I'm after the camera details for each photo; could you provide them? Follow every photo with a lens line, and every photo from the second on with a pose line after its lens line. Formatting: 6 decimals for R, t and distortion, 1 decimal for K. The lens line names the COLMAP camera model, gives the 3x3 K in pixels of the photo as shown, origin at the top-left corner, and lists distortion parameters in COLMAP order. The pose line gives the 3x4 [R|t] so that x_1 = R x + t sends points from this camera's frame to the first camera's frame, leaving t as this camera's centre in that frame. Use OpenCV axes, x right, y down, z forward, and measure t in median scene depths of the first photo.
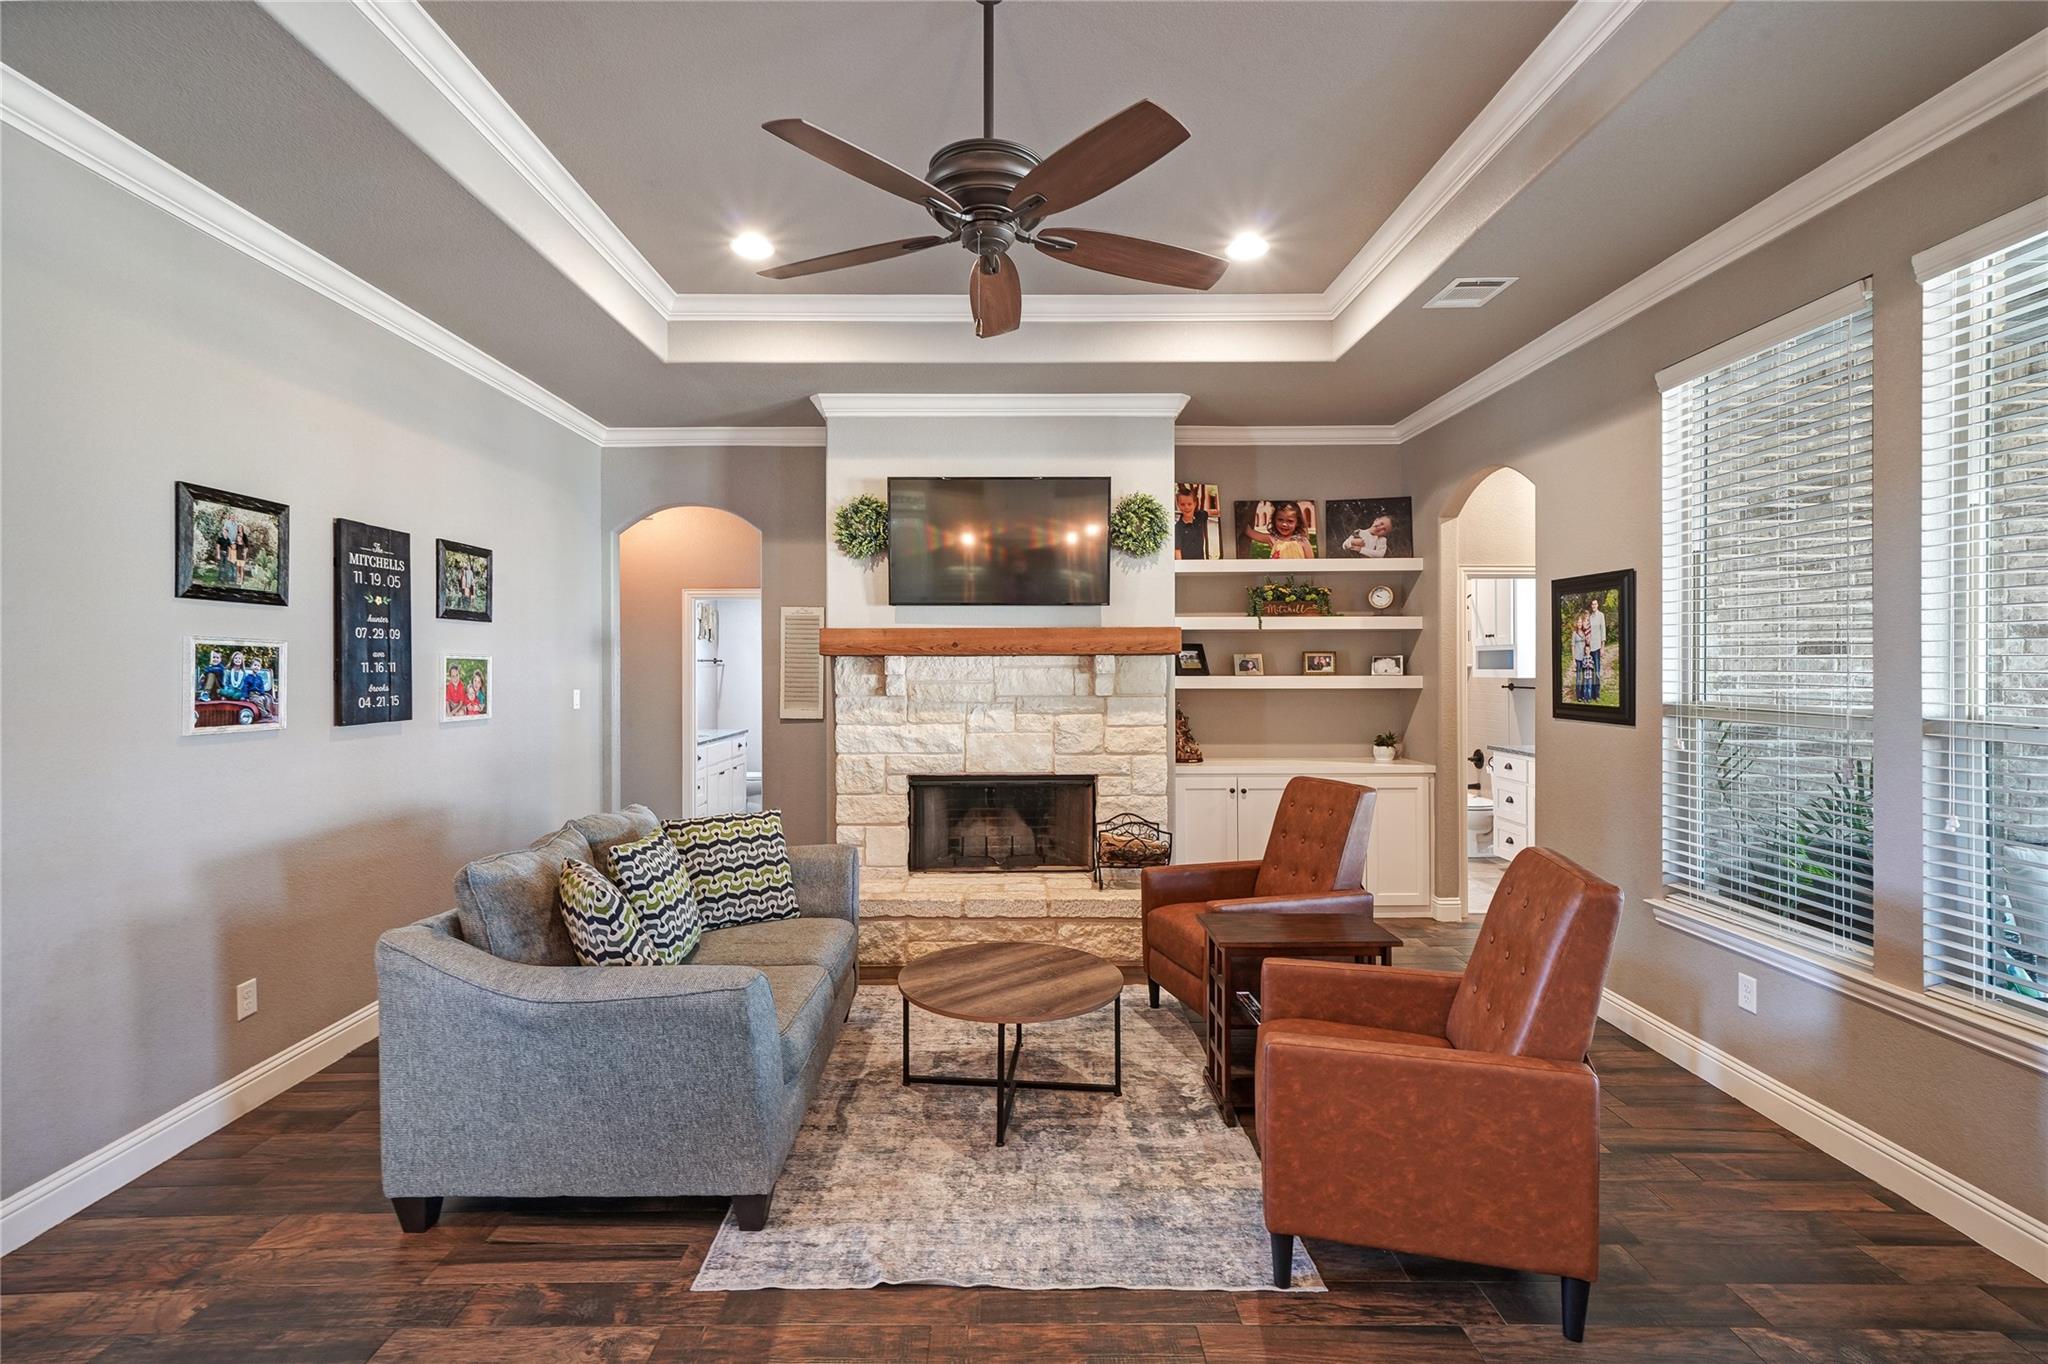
lens RADIAL K [[902.0, 0, 1033.2], [0, 902.0, 664.6], [0, 0, 1]] dist [0.005698, 0.001222]
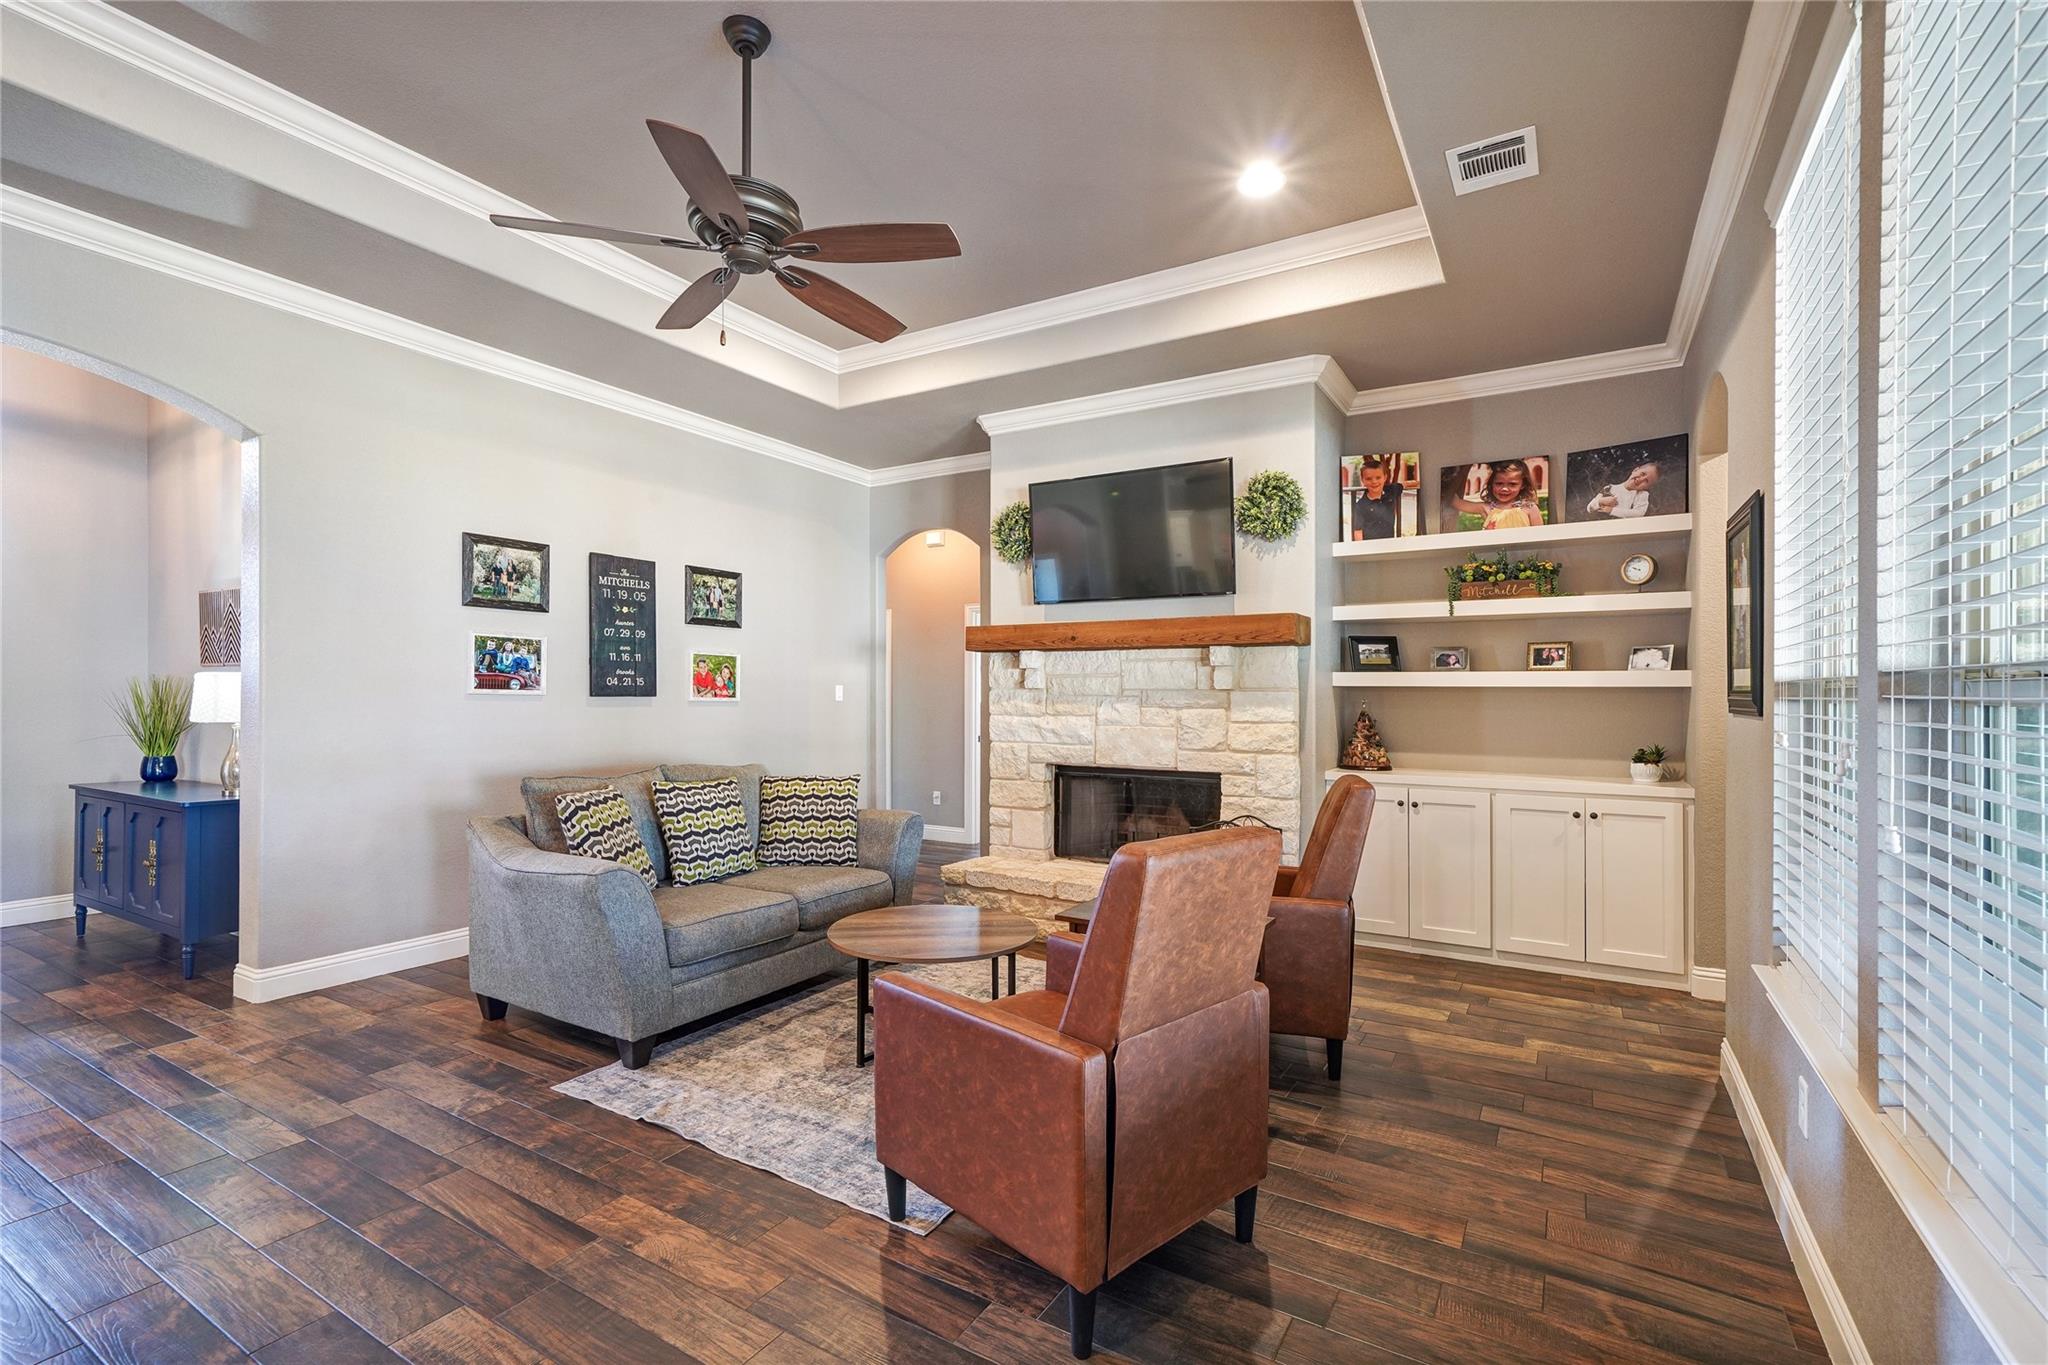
lens RADIAL K [[902.0, 0, 1034.6], [0, 902.0, 692.3], [0, 0, 1]] dist [0.005698, 0.001222]
pose [[0.858514, 0.005828, -0.512757, 0.398875], [-0.005901, 0.999981, 0.001486, 0.038006], [0.512756, 0.001750, 0.858532, 0.086555]]
